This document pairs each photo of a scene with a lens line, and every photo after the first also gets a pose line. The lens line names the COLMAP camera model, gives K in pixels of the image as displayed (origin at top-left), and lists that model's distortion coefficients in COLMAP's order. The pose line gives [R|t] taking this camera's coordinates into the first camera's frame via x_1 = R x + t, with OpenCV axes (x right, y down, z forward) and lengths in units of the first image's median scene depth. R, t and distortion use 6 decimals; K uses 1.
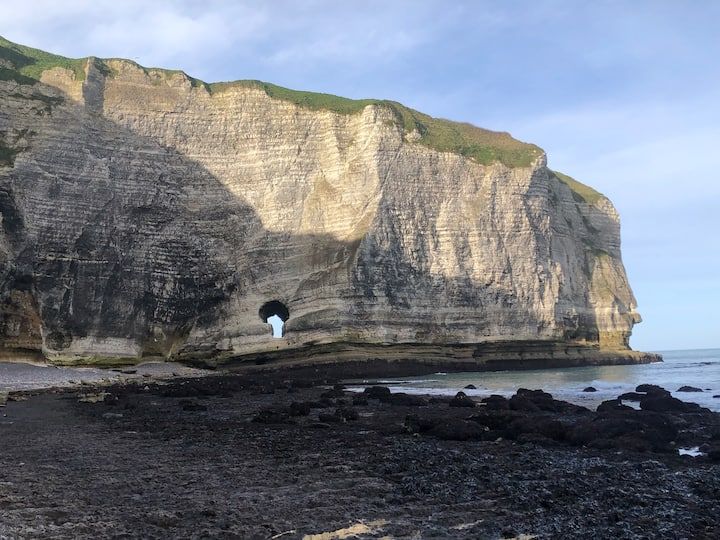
lens RADIAL K [[890.5, 0, 362.3], [0, 890.5, 214.7], [0, 0, 1]] dist [0.214068, -0.926624]
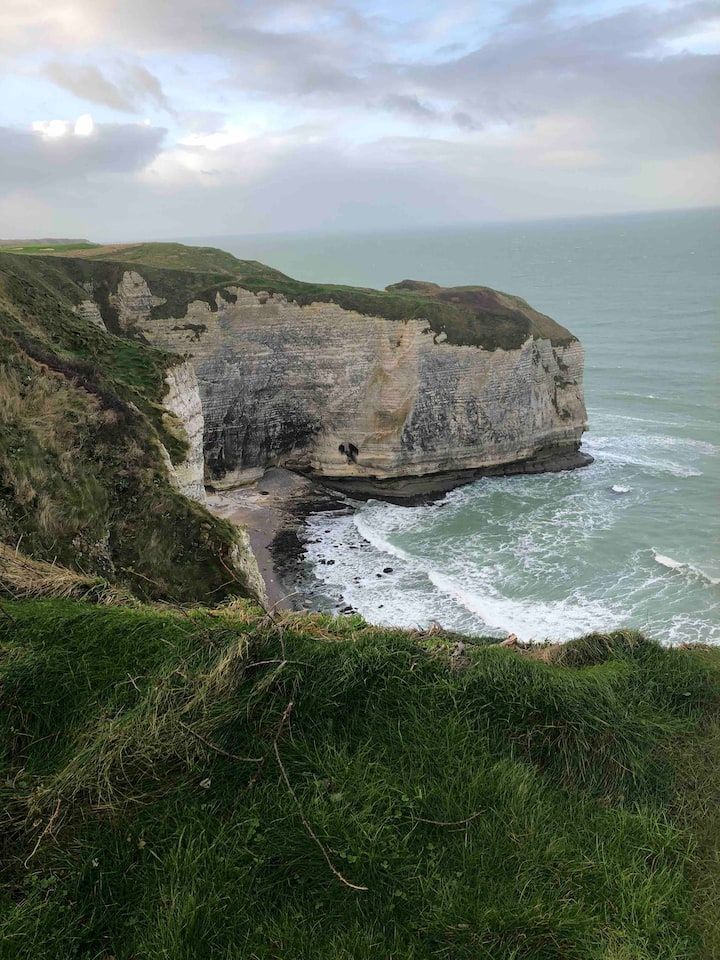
lens RADIAL K [[1187.3, 0, 360.0], [0, 1187.3, 480.0], [0, 0, 1]] dist [0.214068, -0.926624]
pose [[0.999824, -0.010131, 0.015795, -0.111889], [0.000490, 0.855520, 0.517770, -0.921031], [-0.018758, -0.517671, 0.855374, -0.803719]]
